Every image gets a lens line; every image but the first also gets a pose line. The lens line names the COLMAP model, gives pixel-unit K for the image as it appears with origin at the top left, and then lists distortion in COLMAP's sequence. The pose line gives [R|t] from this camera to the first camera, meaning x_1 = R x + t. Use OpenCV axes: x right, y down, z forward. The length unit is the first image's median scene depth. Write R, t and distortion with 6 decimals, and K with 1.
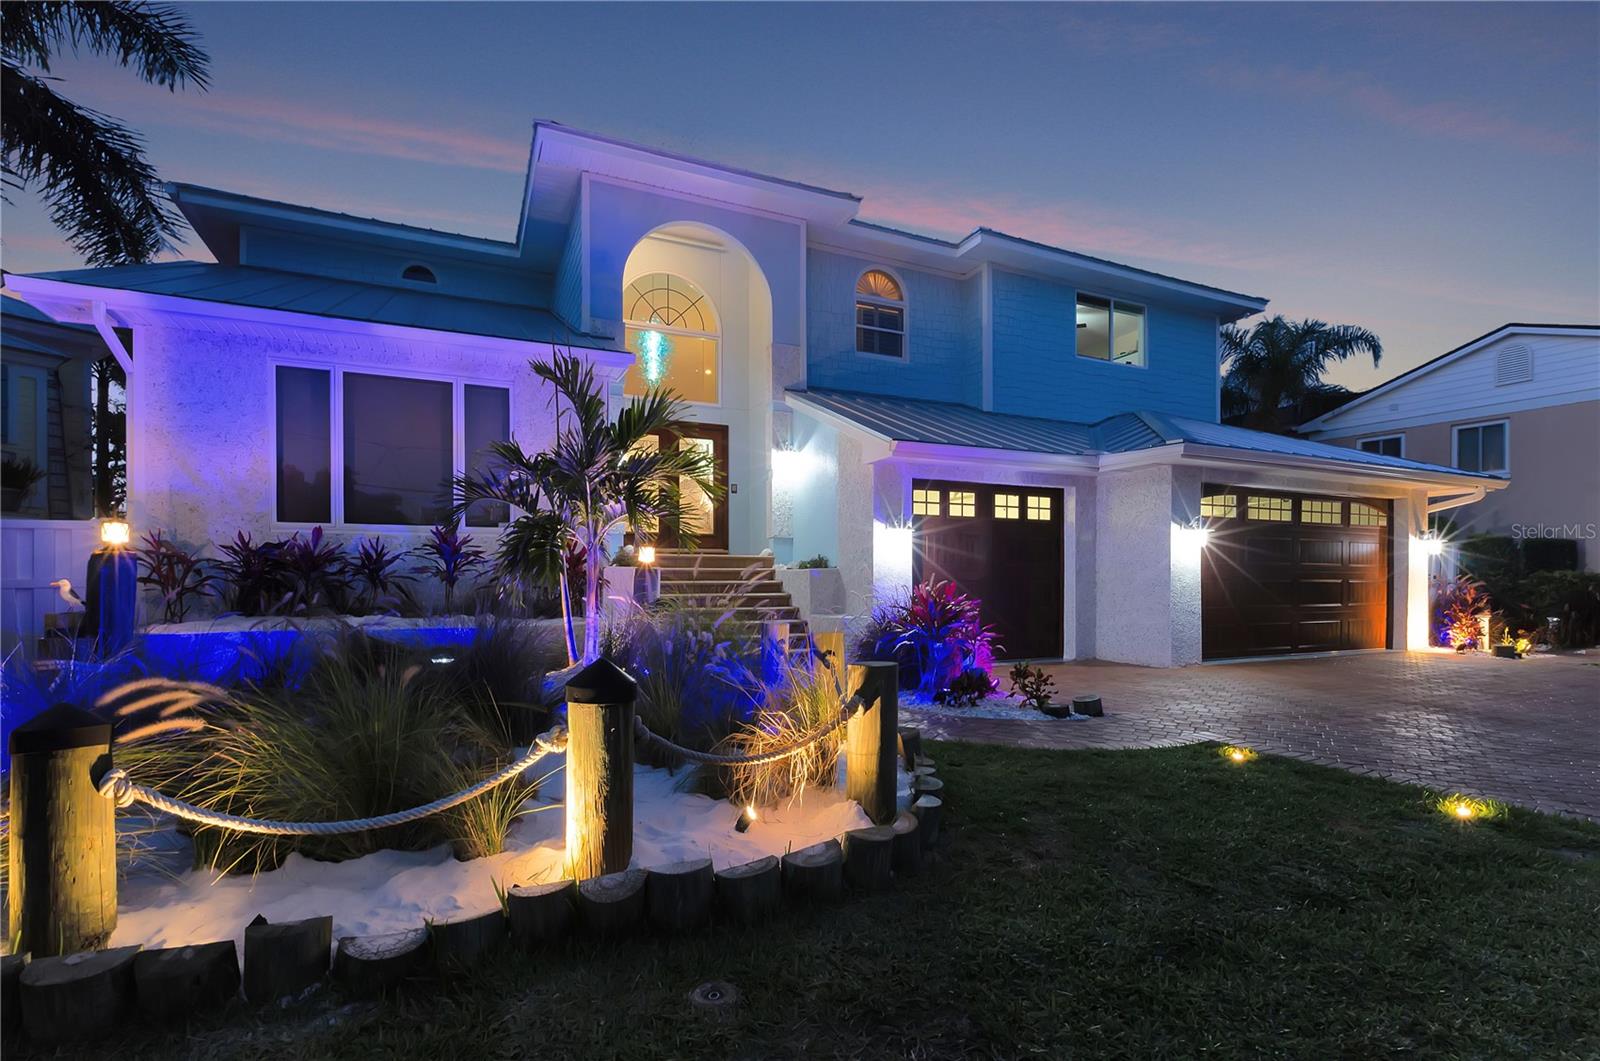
lens RADIAL K [[742.0, 0, 829.0], [0, 742.0, 582.8], [0, 0, 1]] dist [-0.000813, 0.000212]
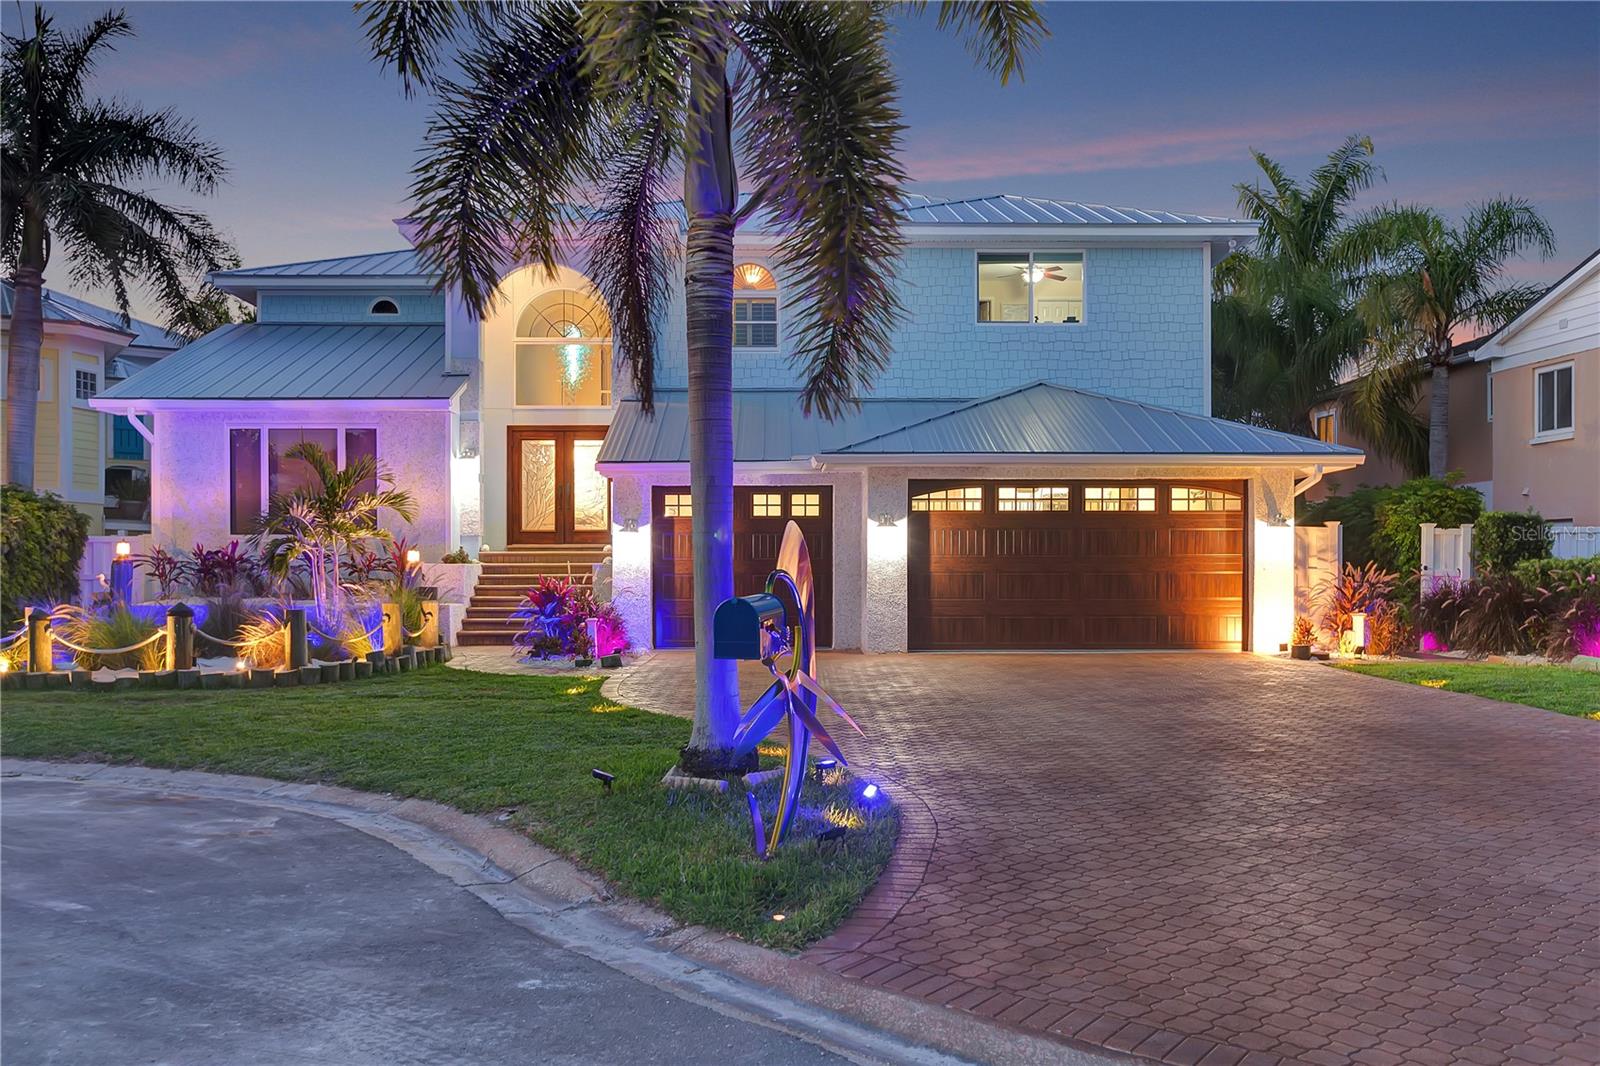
lens RADIAL K [[1304.9, 0, 812.1], [0, 1304.9, 580.5], [0, 0, 1]] dist [0.016430, 0.001984]
pose [[0.910317, -0.000097, -0.413911, 1.093772], [-0.000372, 0.999999, -0.001054, 0.008715], [0.413911, 0.001113, 0.910317, -0.704082]]
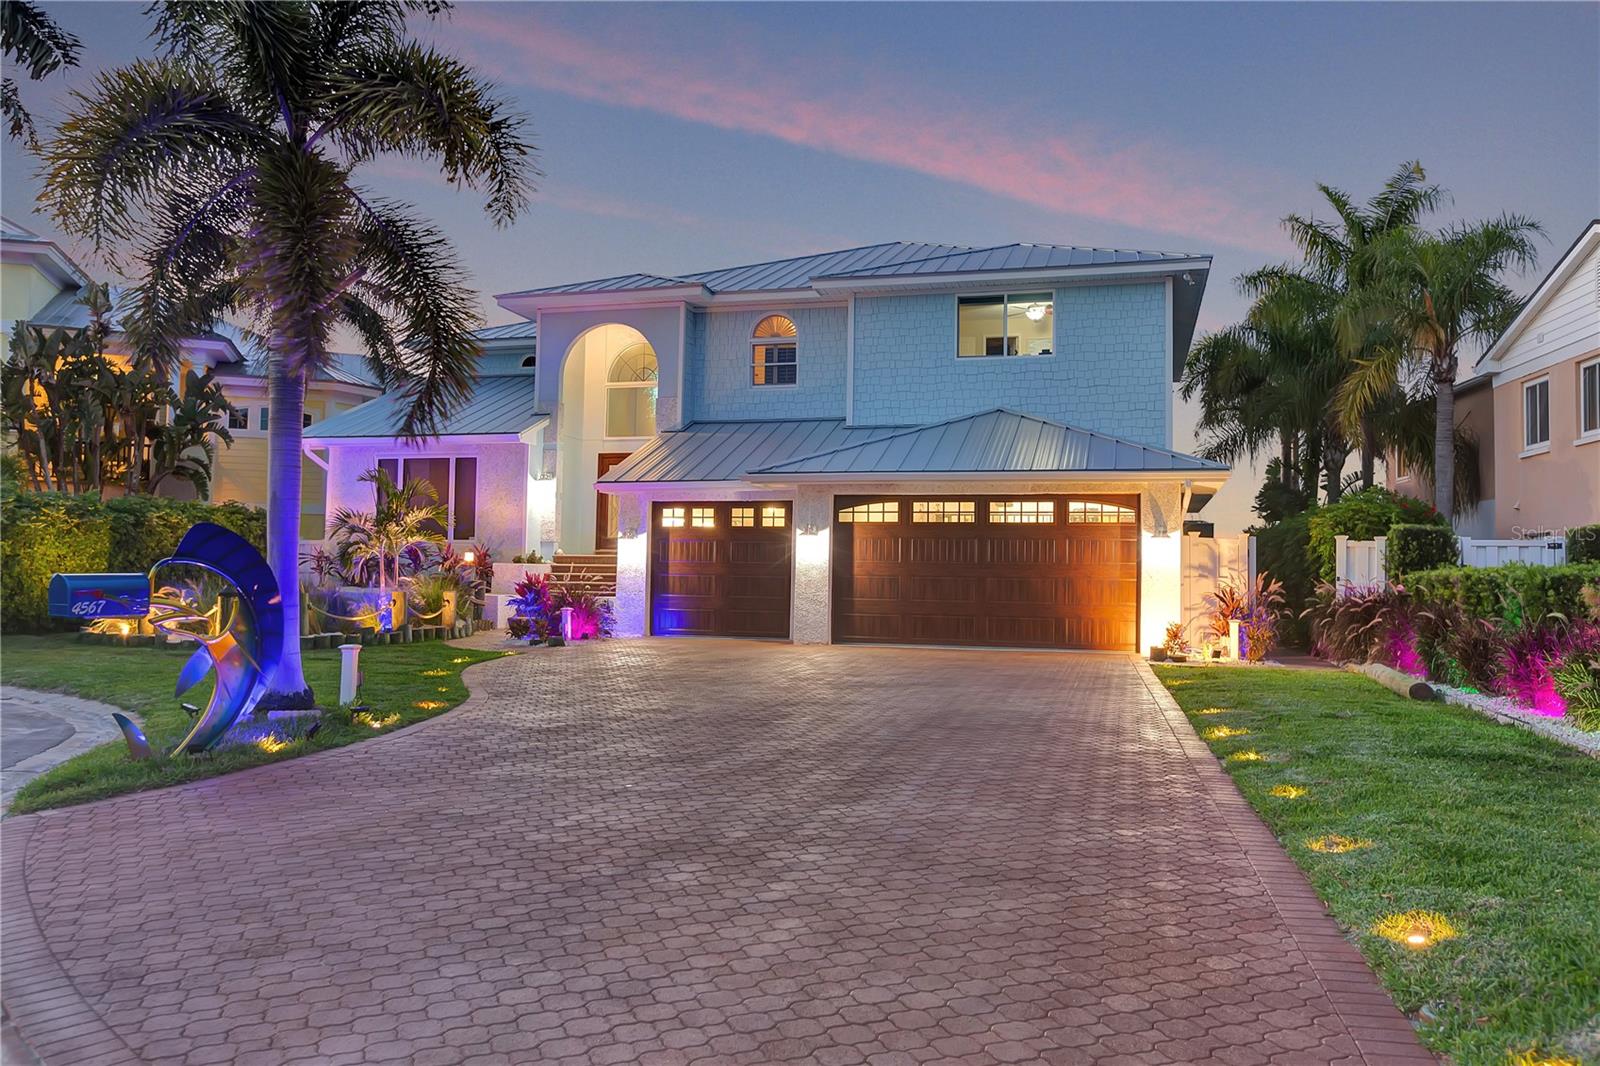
lens RADIAL K [[1152.2, 0, 799.7], [0, 1152.2, 533.8], [0, 0, 1]] dist [0.011207, 0.000787]
pose [[0.760460, -0.014207, -0.649229, 1.625211], [-0.018199, 0.998902, -0.043176, 0.010534], [0.649130, 0.044649, 0.759366, -0.454921]]
